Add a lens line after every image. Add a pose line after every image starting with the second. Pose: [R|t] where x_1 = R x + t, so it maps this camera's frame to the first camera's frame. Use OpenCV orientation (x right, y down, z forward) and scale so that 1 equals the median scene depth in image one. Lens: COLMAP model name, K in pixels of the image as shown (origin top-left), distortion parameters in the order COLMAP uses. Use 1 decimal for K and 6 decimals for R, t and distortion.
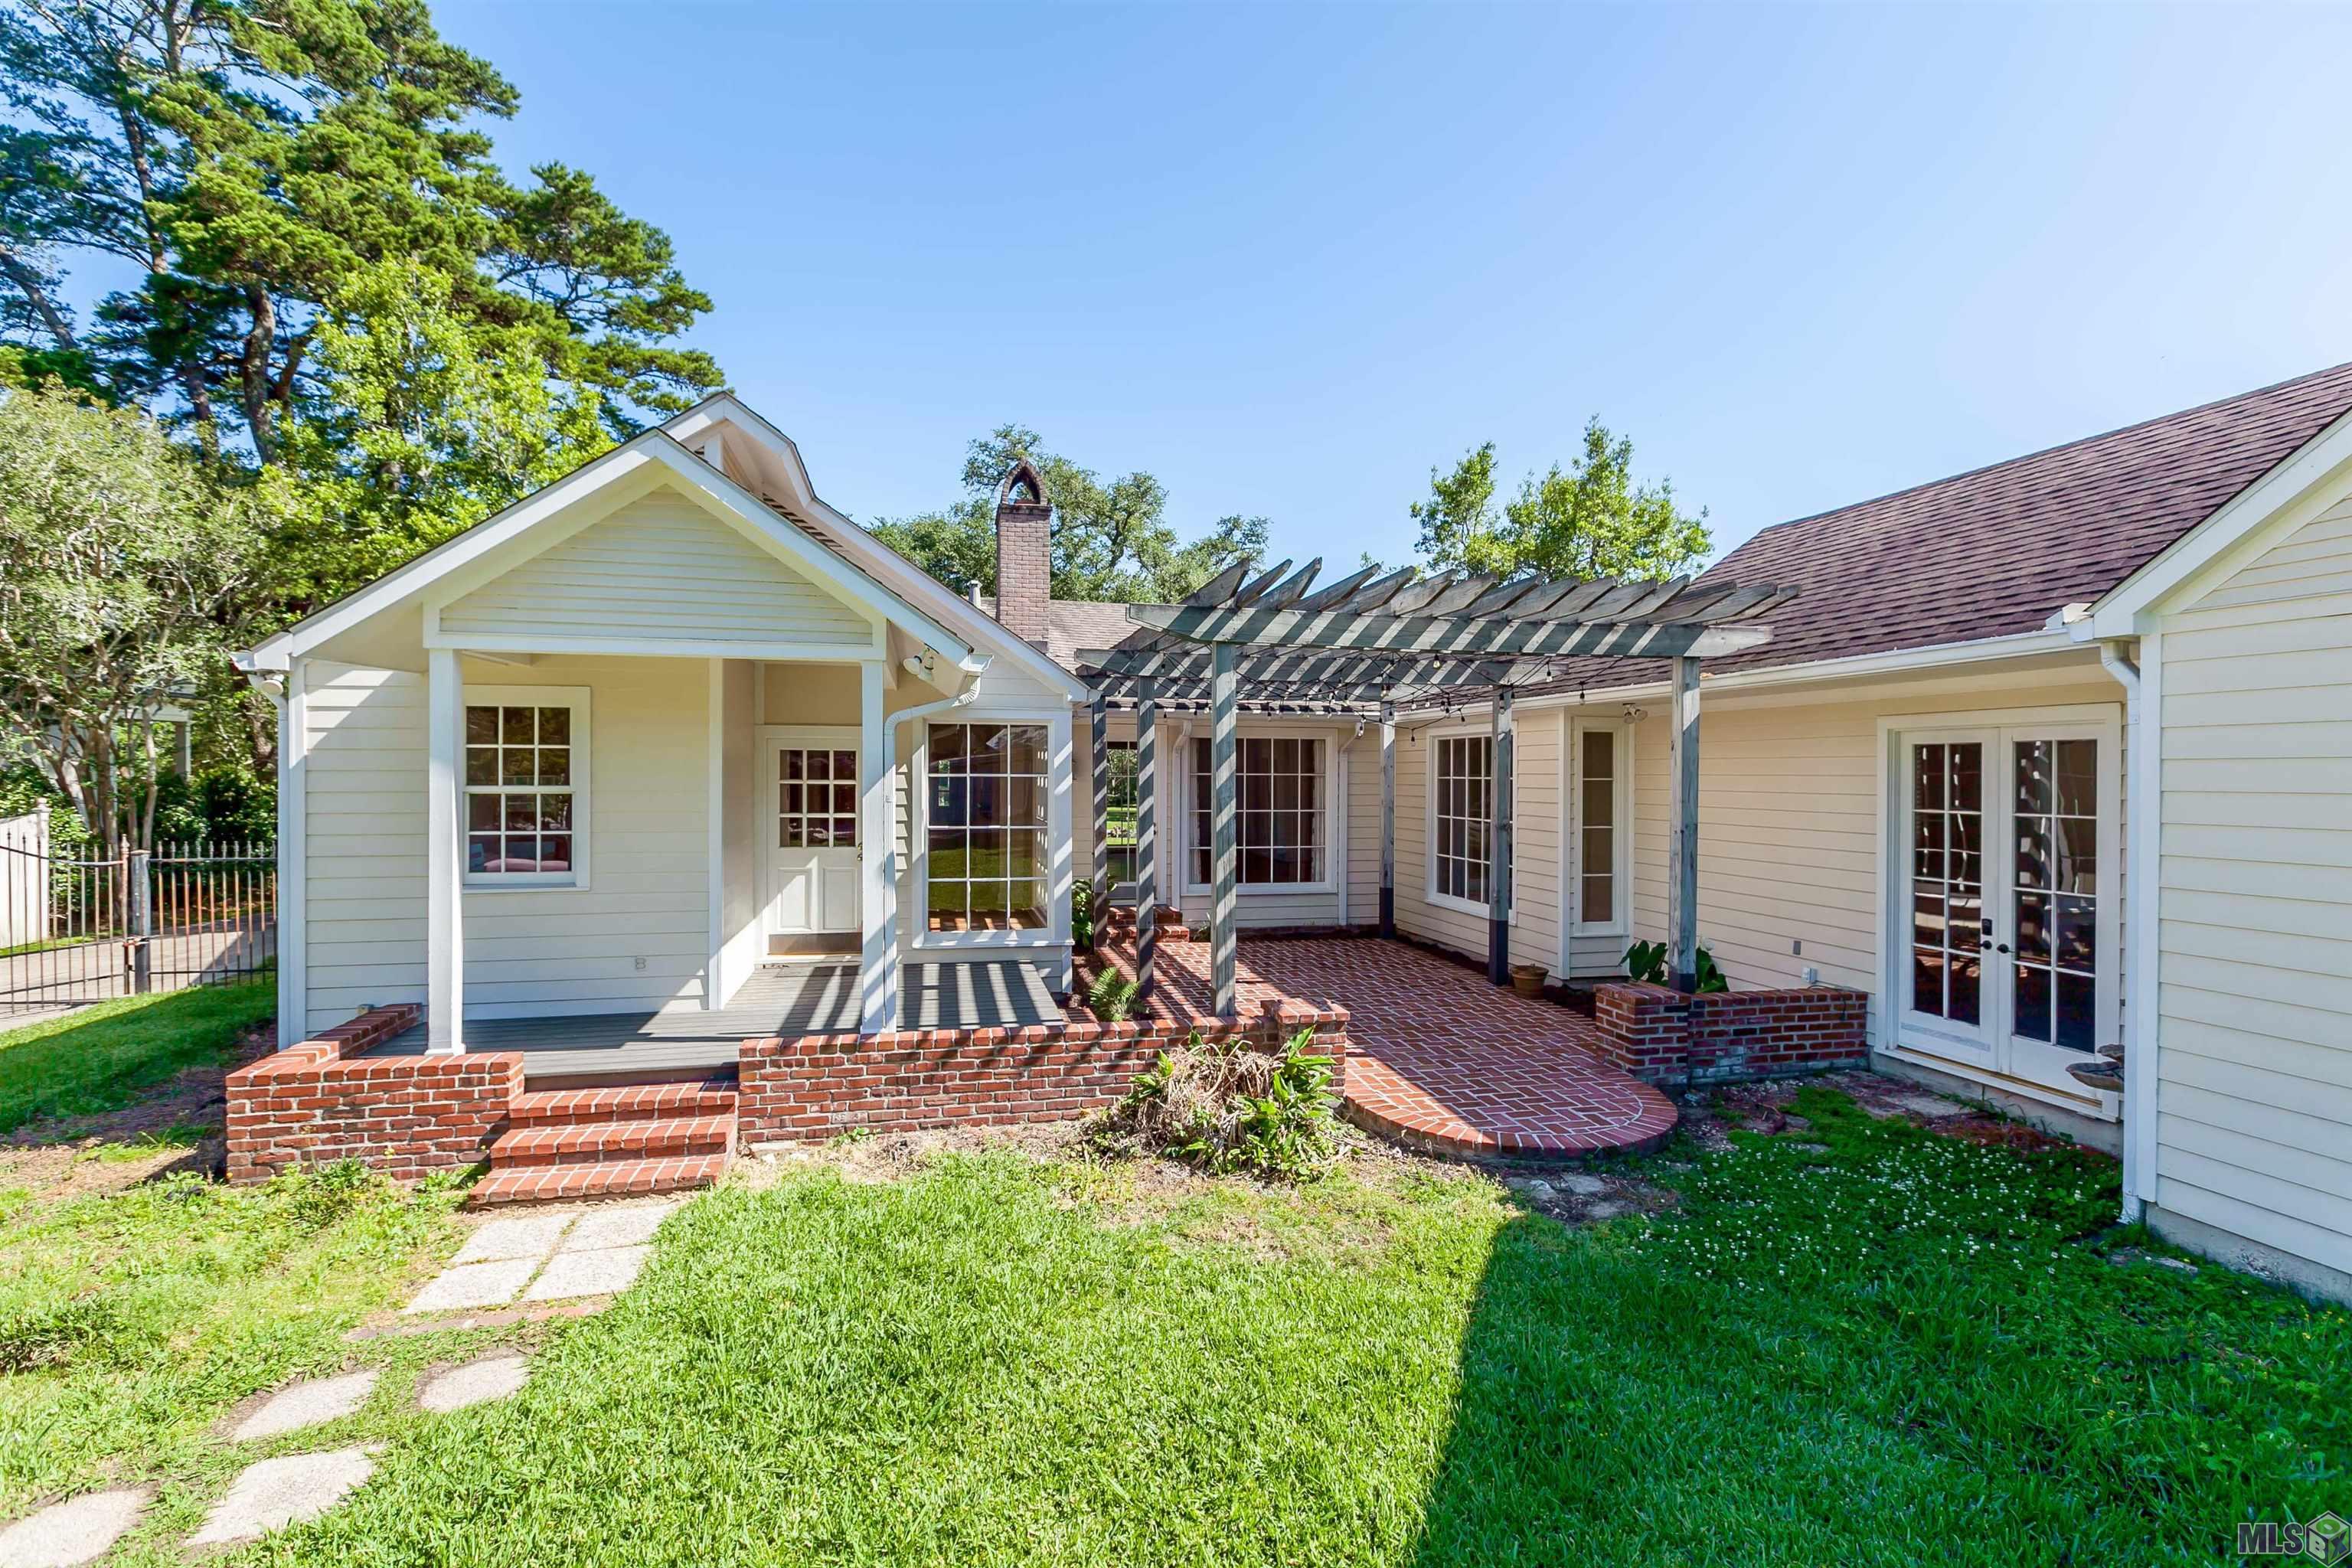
lens RADIAL K [[1078.0, 0, 1177.3], [0, 1078.0, 777.9], [0, 0, 1]] dist [0.000185, -0.001015]
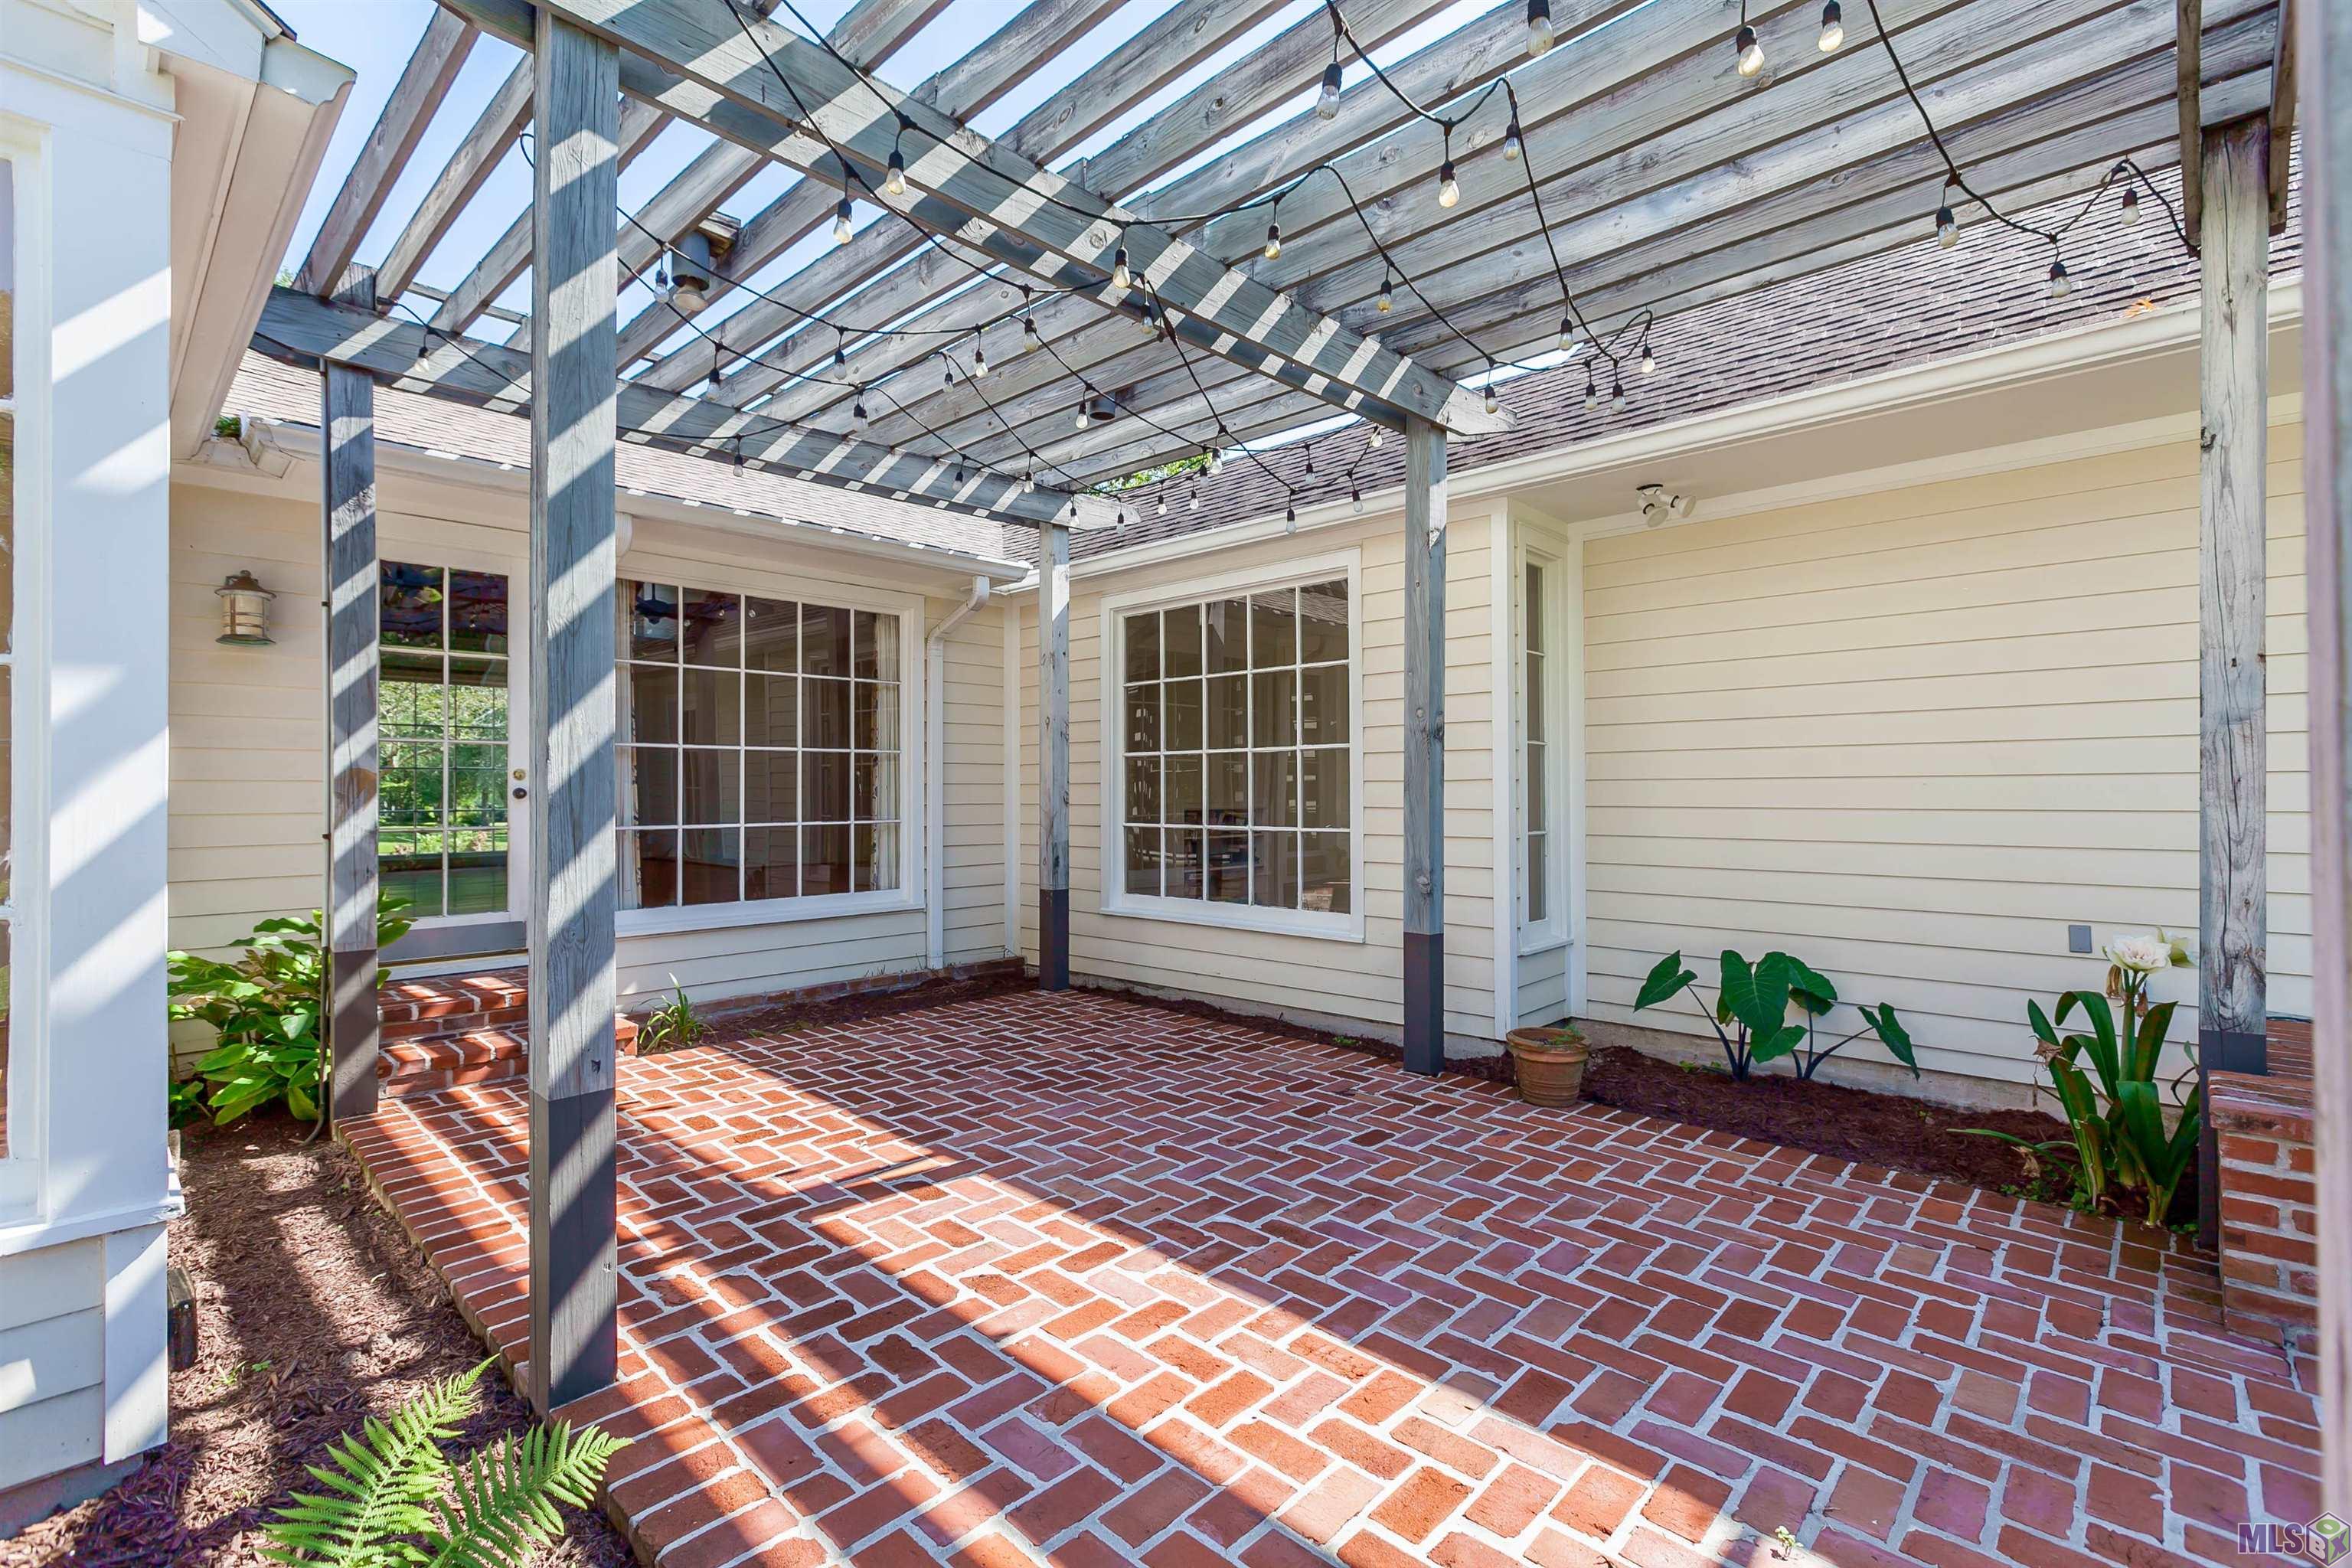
lens RADIAL K [[1078.0, 0, 1166.0], [0, 1078.0, 782.7], [0, 0, 1]] dist [0.000185, -0.001015]
pose [[0.844926, -0.009024, 0.534806, -0.034814], [0.011485, 0.999933, -0.001273, 0.051896], [-0.534759, 0.007218, 0.844974, 0.538061]]
